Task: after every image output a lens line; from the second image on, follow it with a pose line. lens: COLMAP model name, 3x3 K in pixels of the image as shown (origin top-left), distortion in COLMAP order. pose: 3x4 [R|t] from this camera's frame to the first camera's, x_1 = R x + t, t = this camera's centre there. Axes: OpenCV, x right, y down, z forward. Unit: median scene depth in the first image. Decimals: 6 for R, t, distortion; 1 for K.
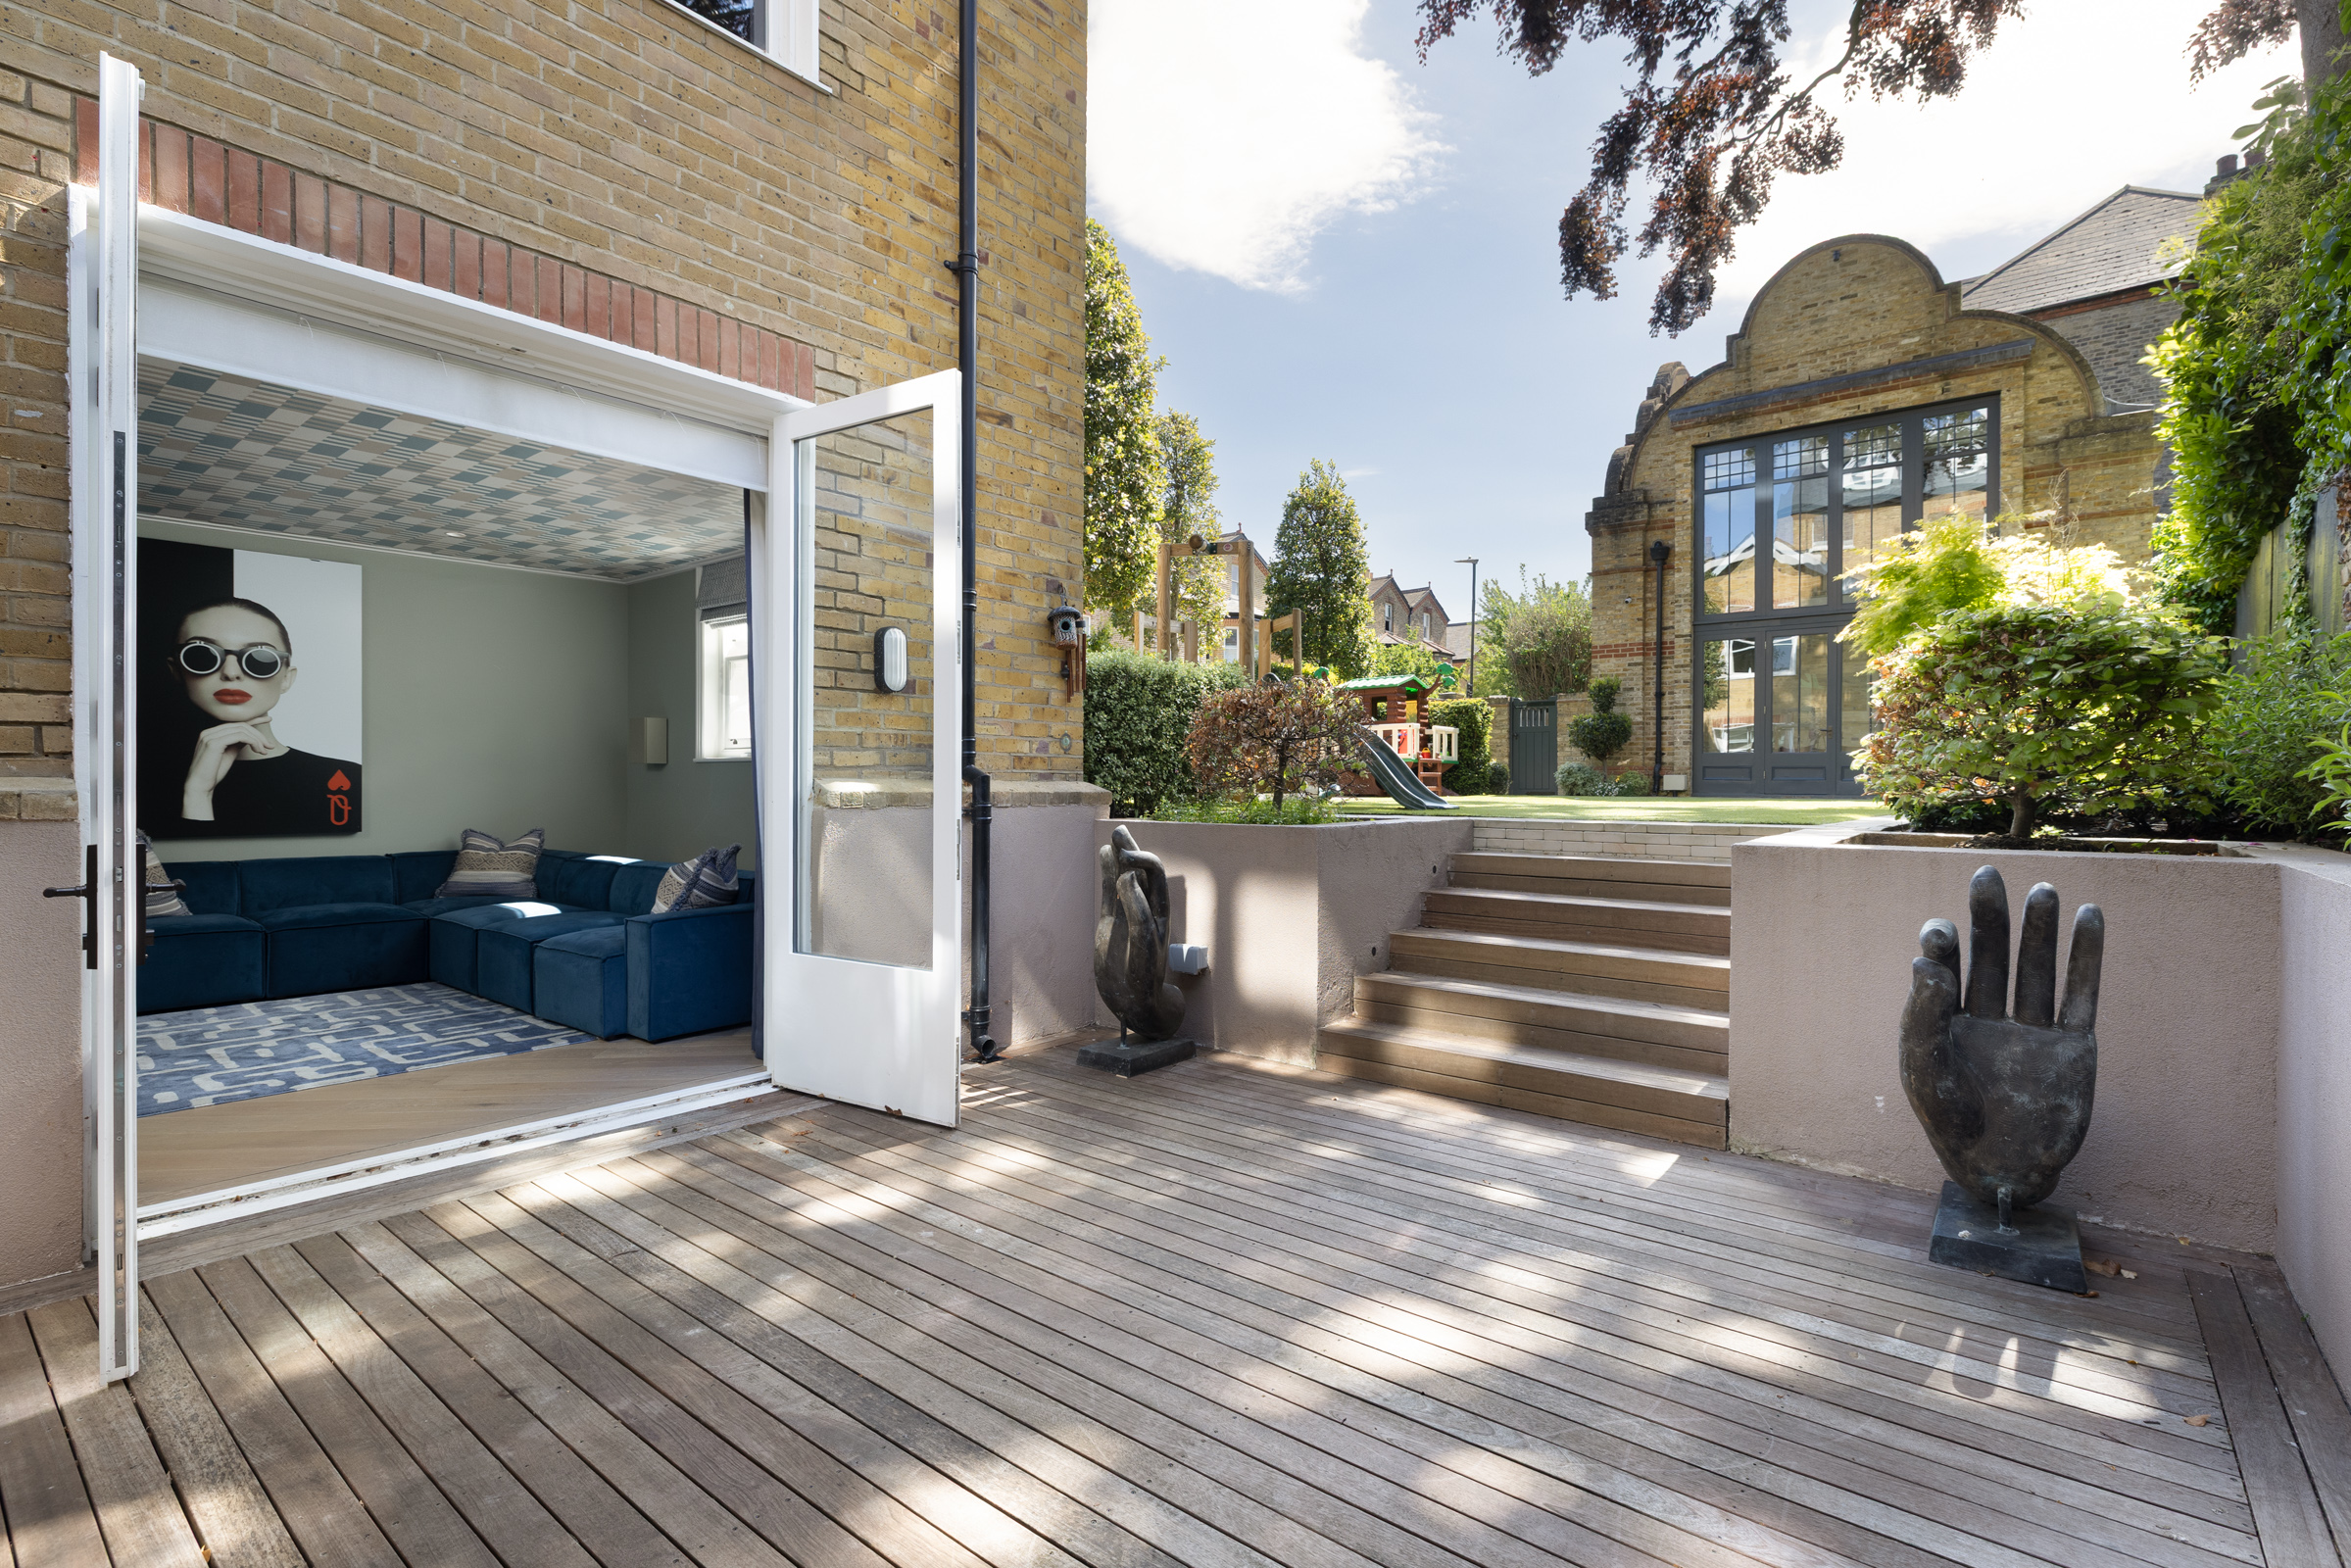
lens RADIAL K [[1082.0, 0, 1182.1], [0, 1082.0, 786.1], [0, 0, 1]] dist [0.001298, 0.000123]
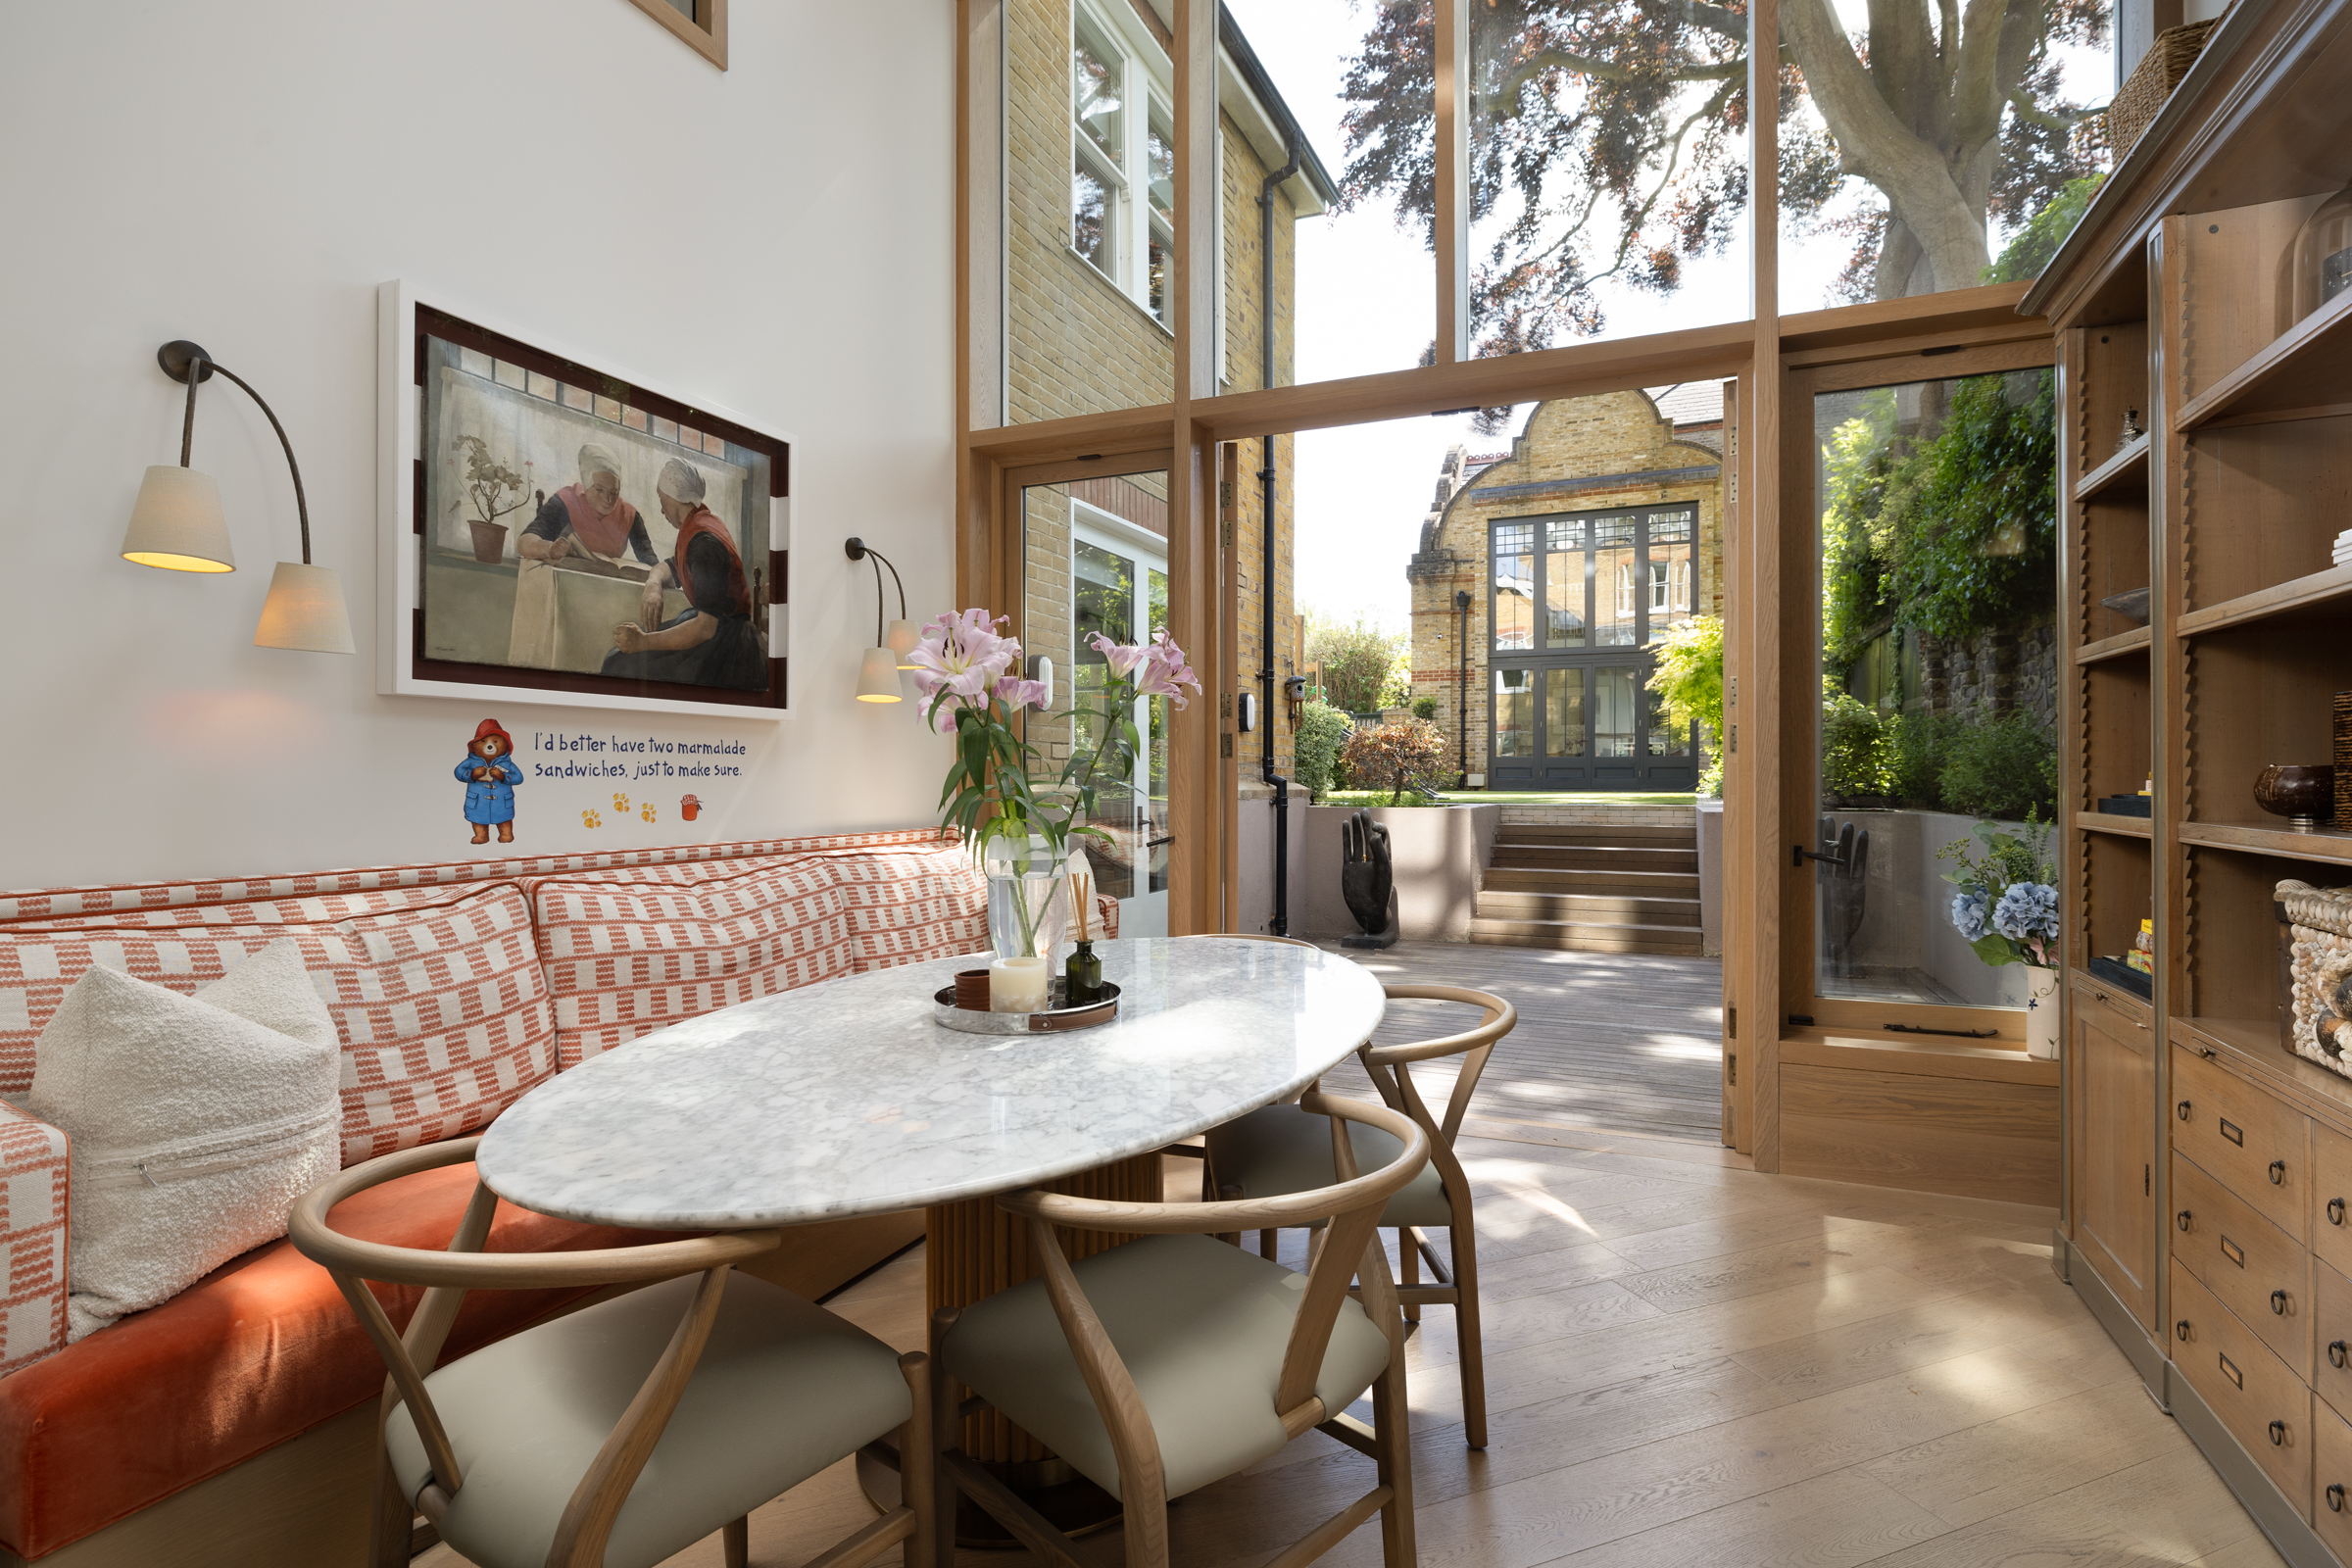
lens RADIAL K [[1109.4, 0, 1172.4], [0, 1109.4, 789.0], [0, 0, 1]] dist [-0.001186, -0.000119]
pose [[0.966698, -0.007362, 0.255813, -0.239564], [0.006138, 0.999966, 0.005582, -0.002046], [-0.255846, -0.003826, 0.966710, -0.189570]]
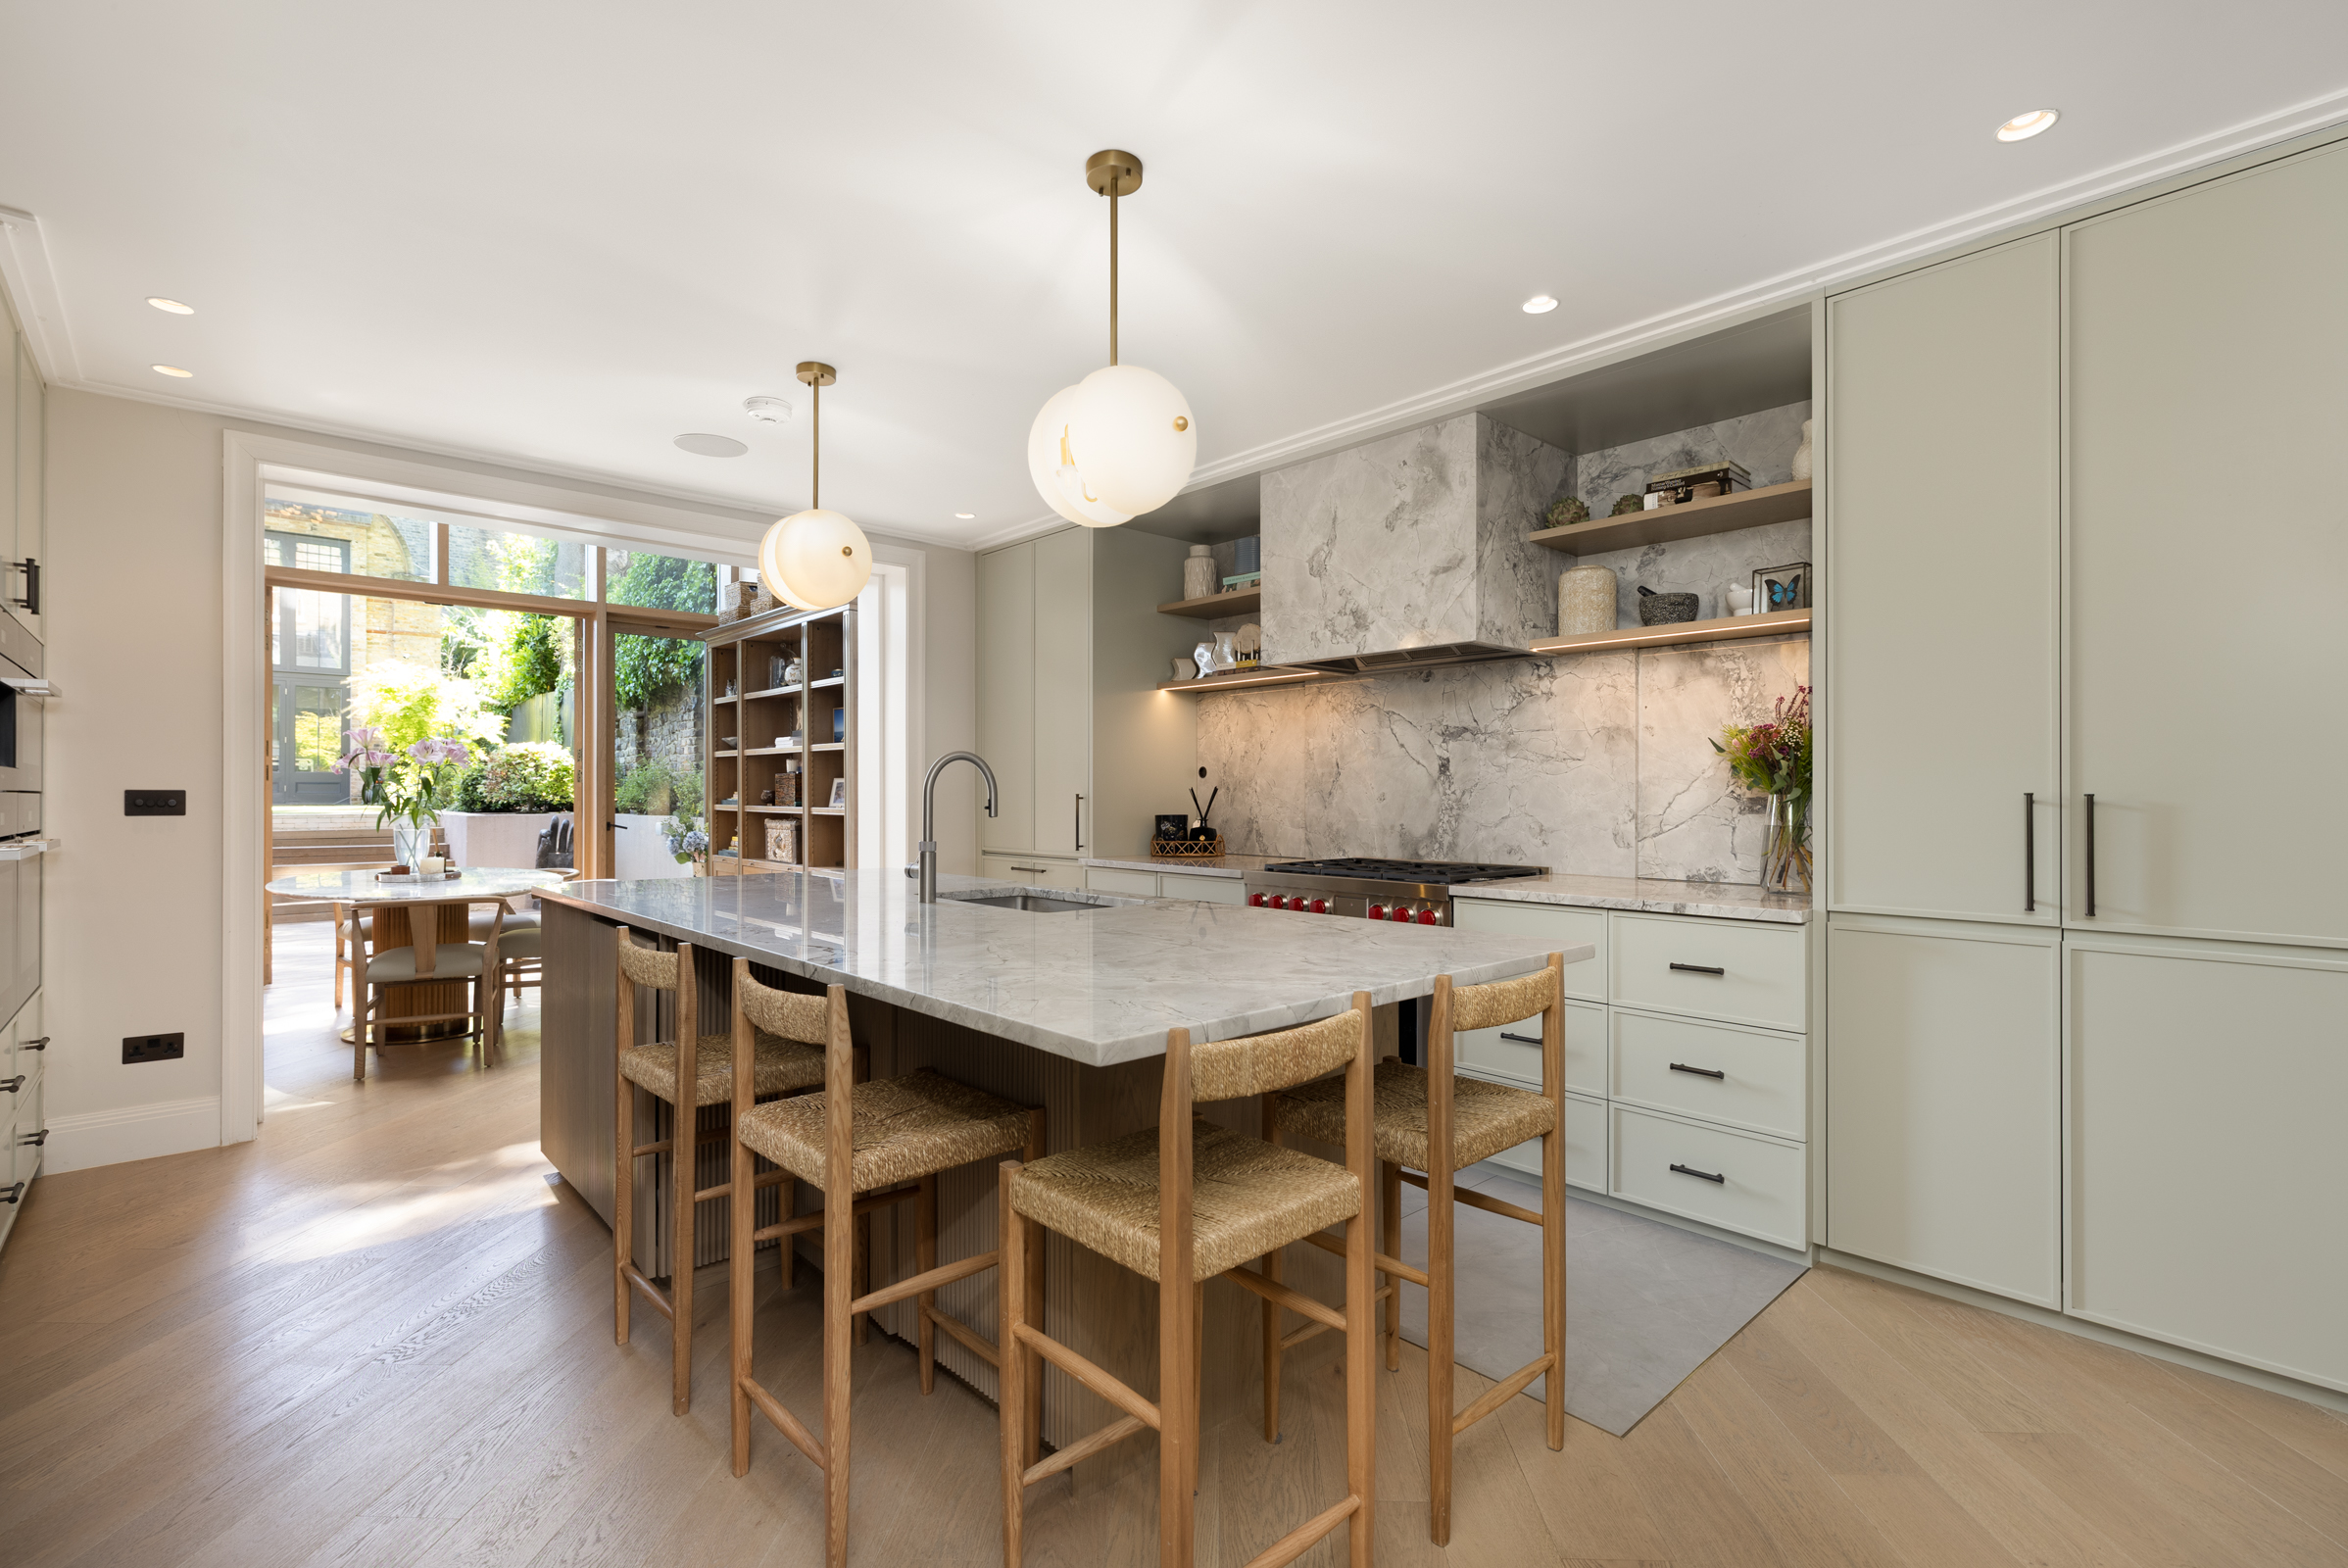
lens RADIAL K [[1080.6, 0, 1175.5], [0, 1080.6, 783.9], [0, 0, 1]] dist [0.001298, 0.000123]
pose [[0.147679, -0.002164, 0.989033, -0.530775], [0.007612, 0.999970, 0.001052, -0.005812], [-0.989006, 0.007374, 0.147691, -0.350754]]
